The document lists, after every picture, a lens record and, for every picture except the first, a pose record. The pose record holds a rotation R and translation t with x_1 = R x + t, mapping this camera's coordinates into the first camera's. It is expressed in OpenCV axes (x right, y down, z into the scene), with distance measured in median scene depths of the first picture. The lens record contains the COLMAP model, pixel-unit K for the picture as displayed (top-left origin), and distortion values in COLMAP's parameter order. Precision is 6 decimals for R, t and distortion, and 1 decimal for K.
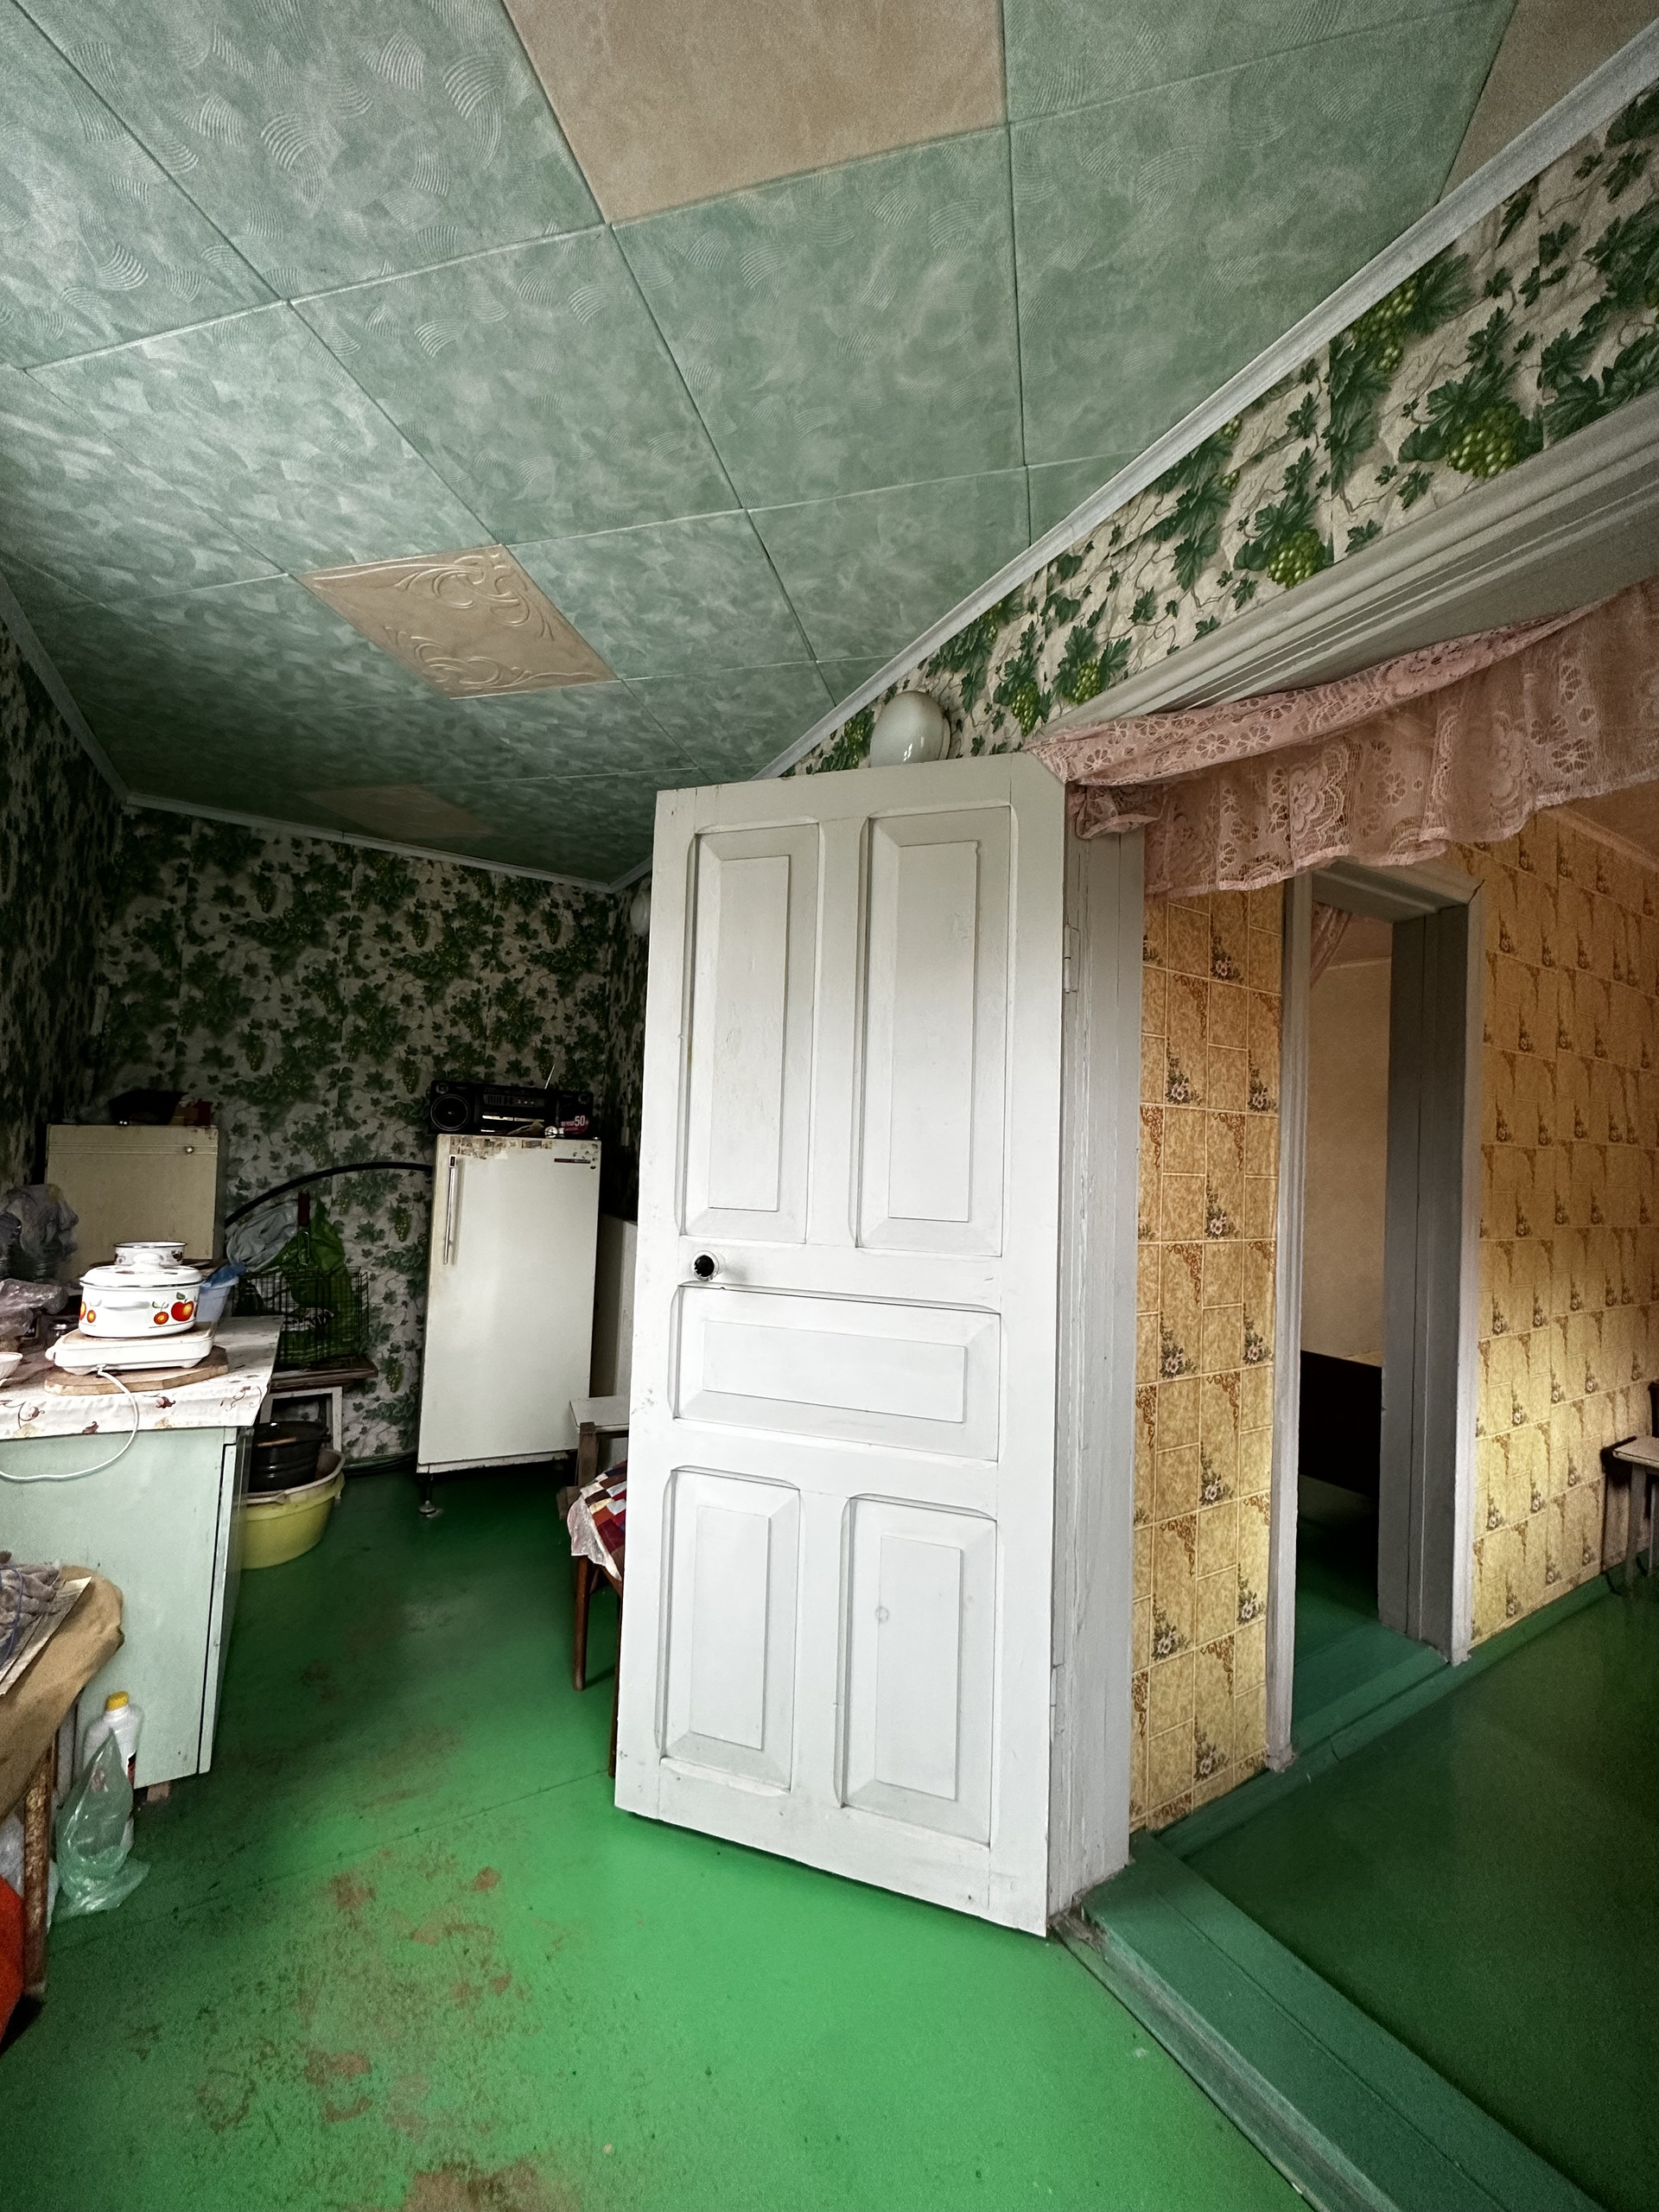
lens RADIAL K [[879.2, 0, 829.5], [0, 879.2, 1106.0], [0, 0, 1]] dist [-0.001470, -0.000035]
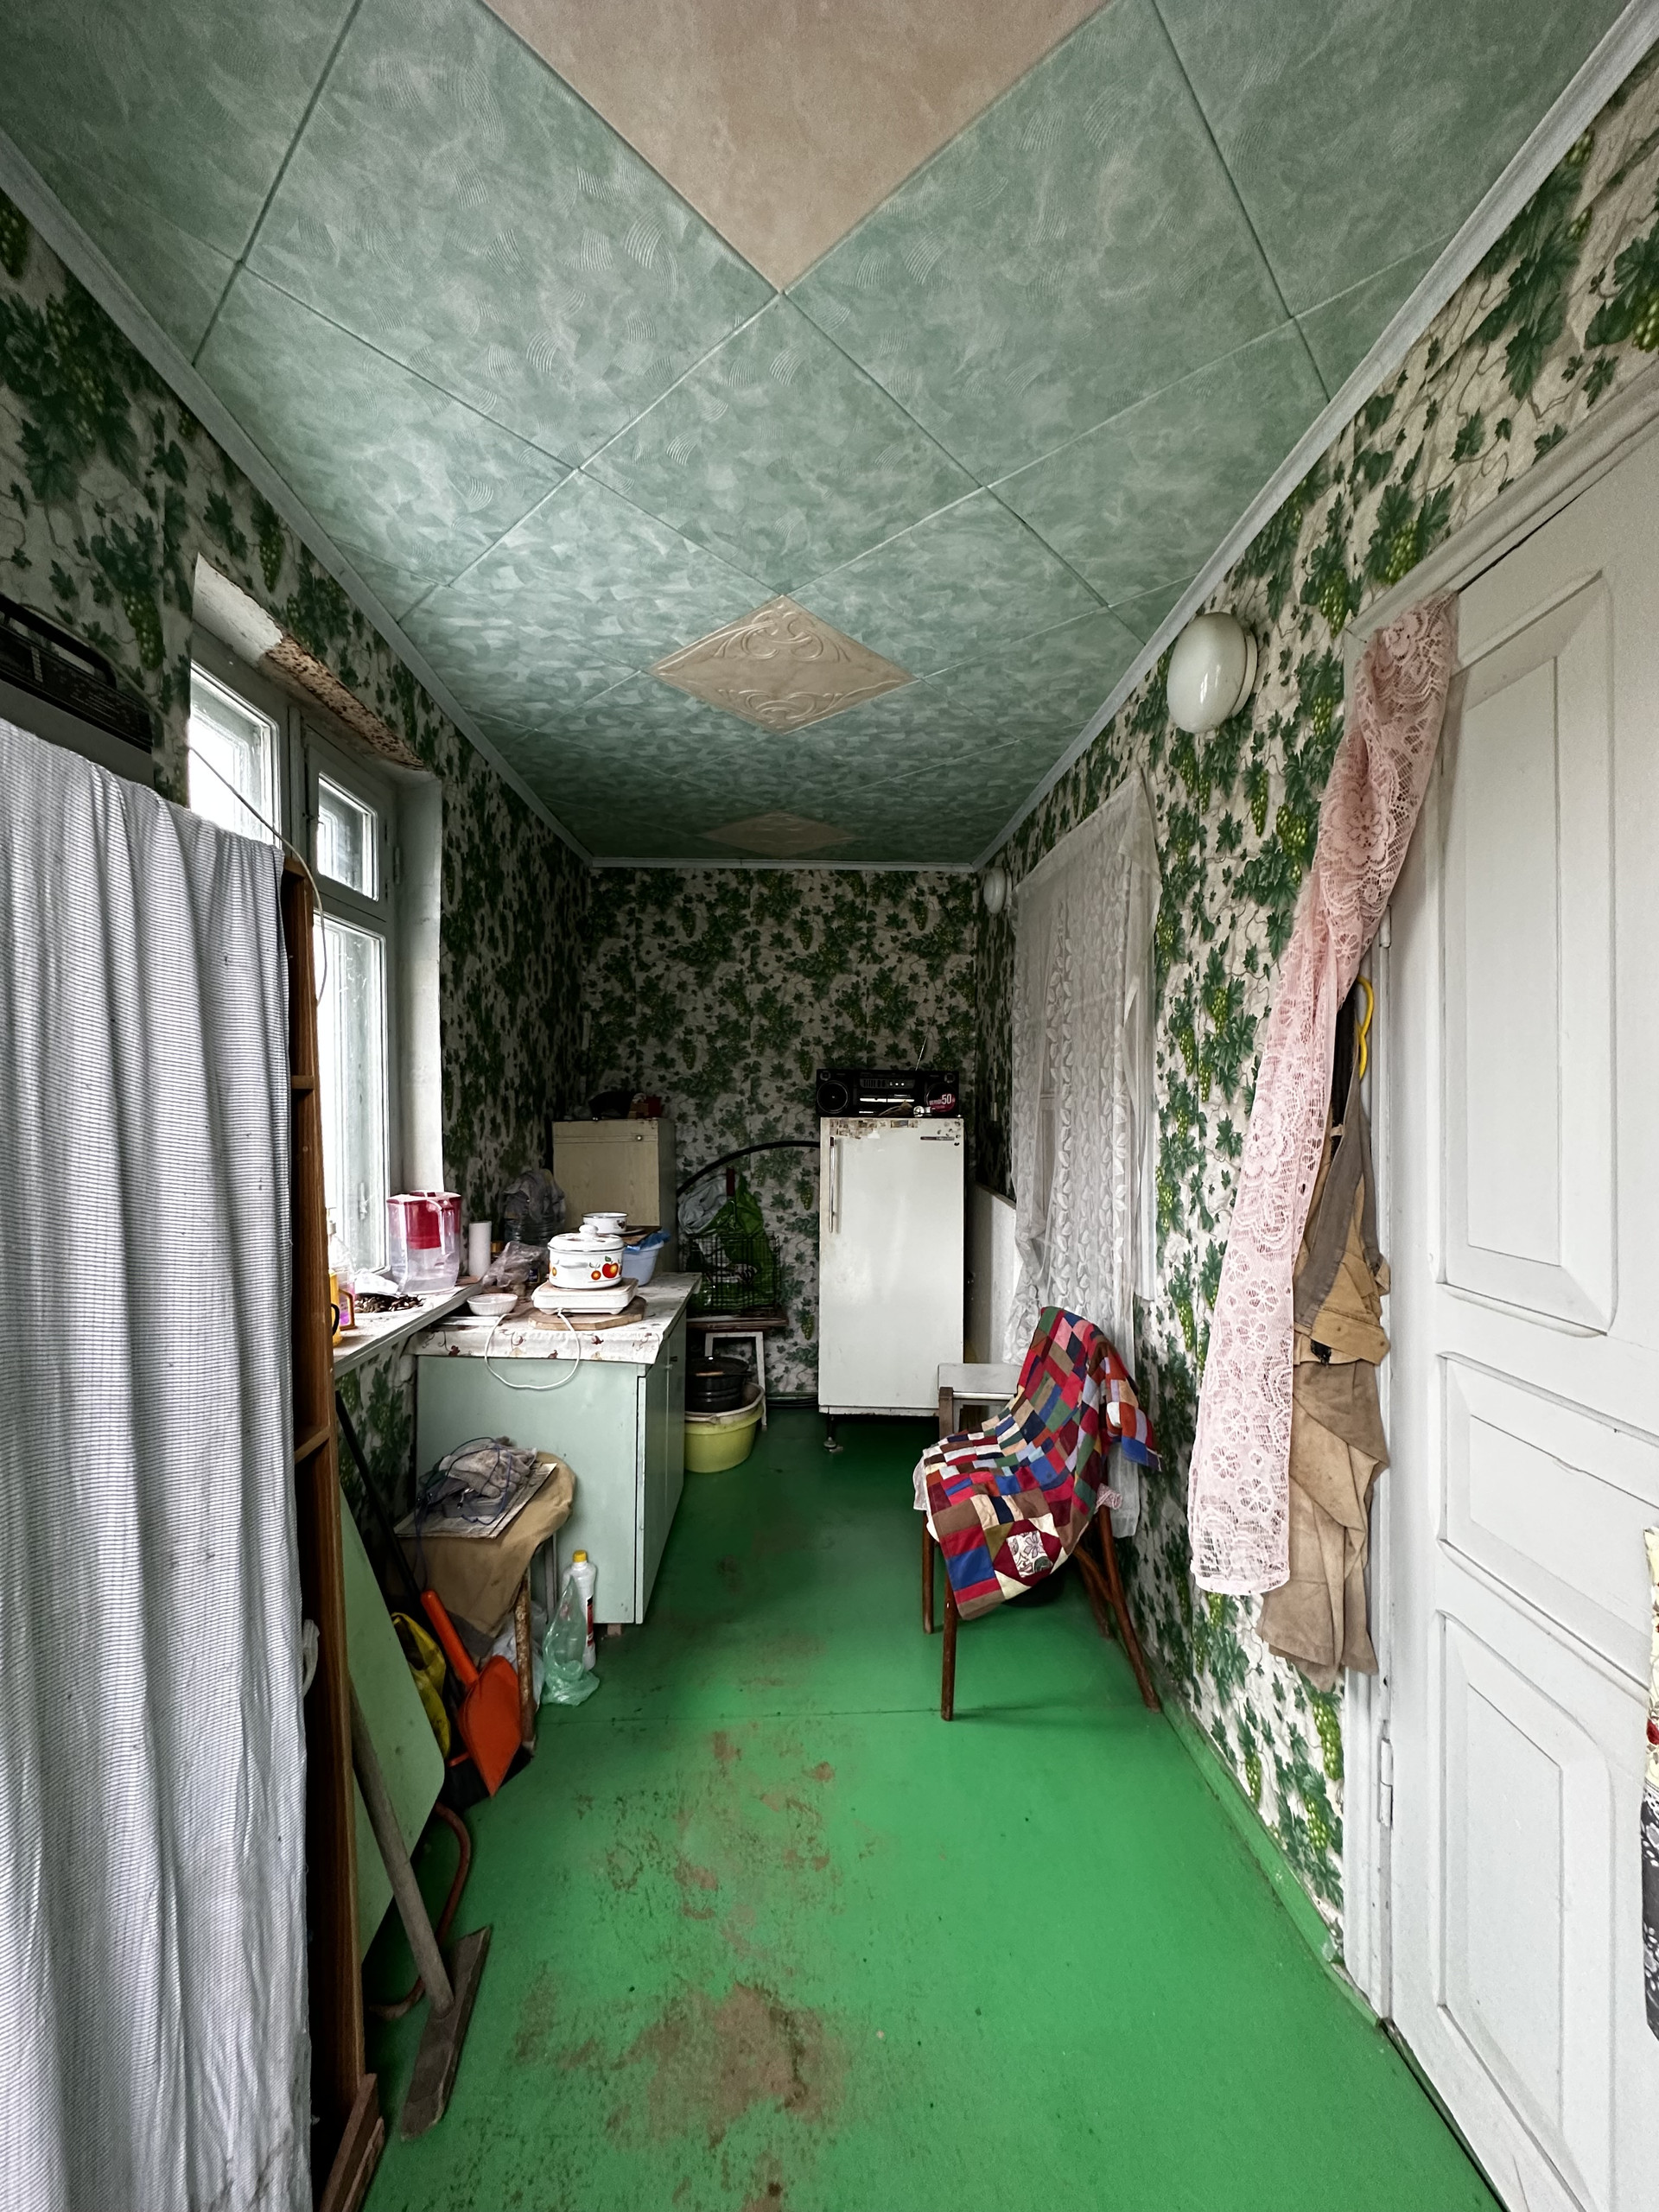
lens RADIAL K [[879.2, 0, 829.5], [0, 879.2, 1106.0], [0, 0, 1]] dist [-0.001470, -0.000035]
pose [[0.881518, -0.034542, -0.470885, 0.156641], [0.056282, 0.997897, 0.032162, -0.030057], [0.468783, -0.054854, 0.881608, 0.020403]]
